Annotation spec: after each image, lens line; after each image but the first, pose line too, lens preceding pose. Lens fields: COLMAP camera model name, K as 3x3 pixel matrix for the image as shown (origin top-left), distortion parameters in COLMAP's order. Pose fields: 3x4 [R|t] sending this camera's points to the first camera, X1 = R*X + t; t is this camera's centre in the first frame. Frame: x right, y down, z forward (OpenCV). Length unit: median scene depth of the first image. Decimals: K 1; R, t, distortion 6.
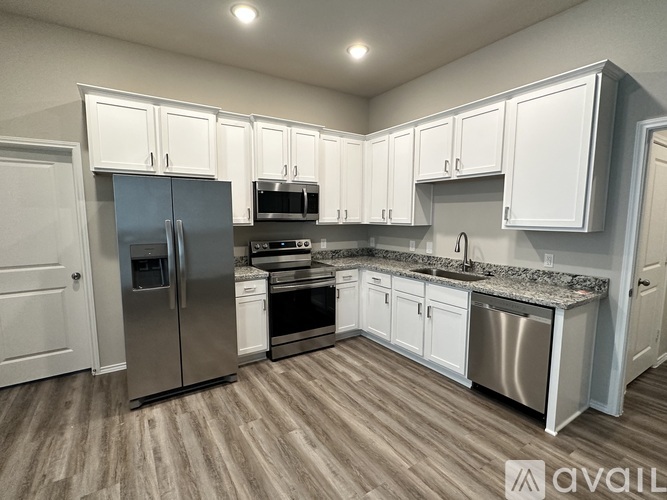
lens RADIAL K [[331.6, 0, 333.0], [0, 331.6, 252.1], [0, 0, 1]] dist [-0.004991, 0.000071]
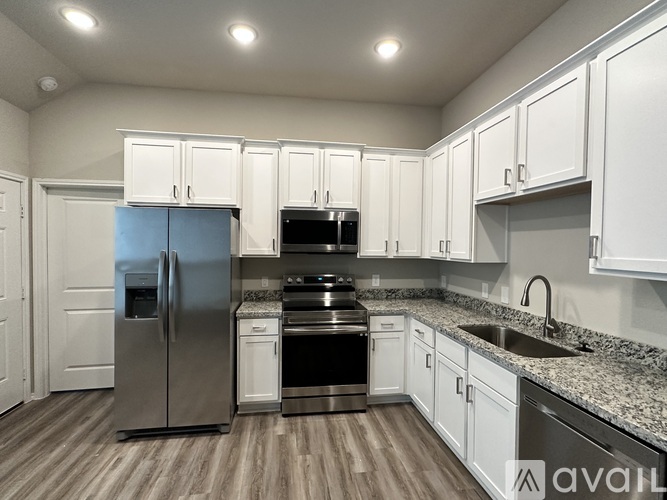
lens RADIAL K [[331.6, 0, 332.6], [0, 331.6, 250.6], [0, 0, 1]] dist [-0.004991, 0.000071]
pose [[0.910120, 0.014874, -0.414078, 0.330278], [-0.054873, 0.994880, -0.084869, -0.035190], [0.410696, 0.099963, 0.906276, 0.276028]]
